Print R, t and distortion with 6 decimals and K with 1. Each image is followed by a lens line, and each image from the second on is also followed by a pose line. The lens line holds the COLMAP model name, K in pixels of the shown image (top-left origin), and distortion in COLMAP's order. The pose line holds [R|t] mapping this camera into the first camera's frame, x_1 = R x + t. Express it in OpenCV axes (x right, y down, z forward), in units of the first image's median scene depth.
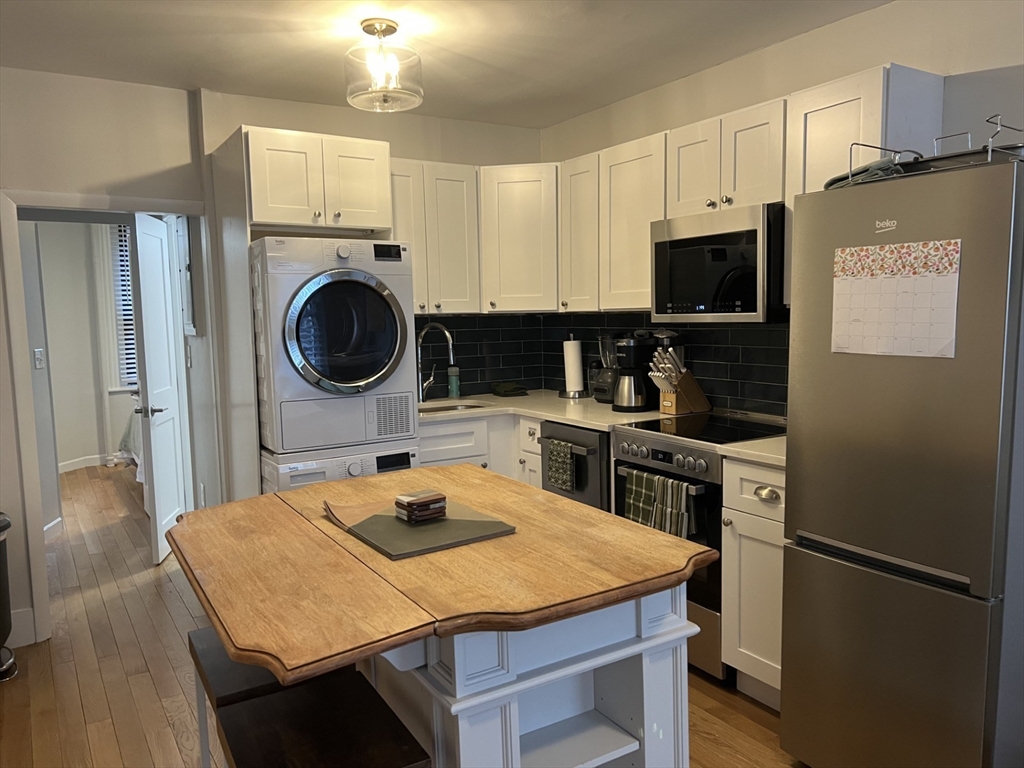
lens RADIAL K [[751.7, 0, 510.9], [0, 751.7, 401.3], [0, 0, 1]] dist [0.183301, -0.375006]
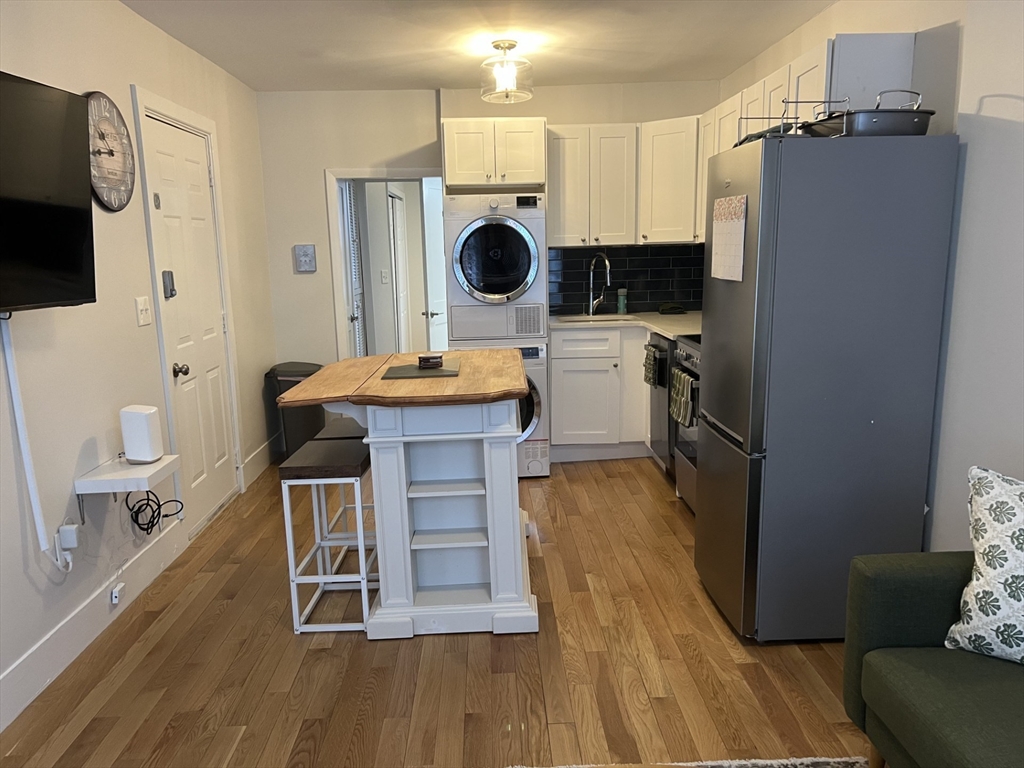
lens RADIAL K [[751.7, 0, 510.9], [0, 751.7, 401.3], [0, 0, 1]] dist [0.183301, -0.375006]
pose [[0.866093, 0.100441, -0.489687, 0.470056], [-0.054952, 0.992799, 0.106444, 0.019129], [0.496852, -0.065281, 0.865376, -0.222812]]
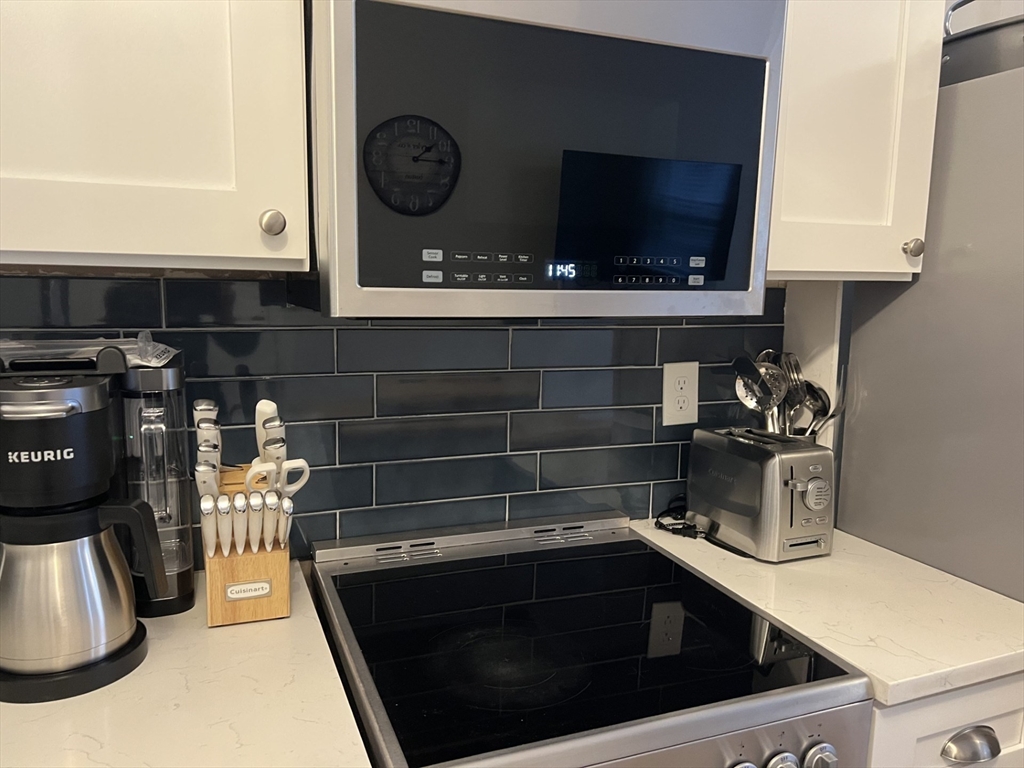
lens RADIAL K [[751.7, 0, 510.9], [0, 751.7, 401.3], [0, 0, 1]] dist [0.183301, -0.375006]
pose [[0.183260, -0.129342, 0.974519, -0.049151], [0.095343, 0.988972, 0.113331, -0.089902], [-0.978430, 0.072144, 0.193571, 0.808152]]
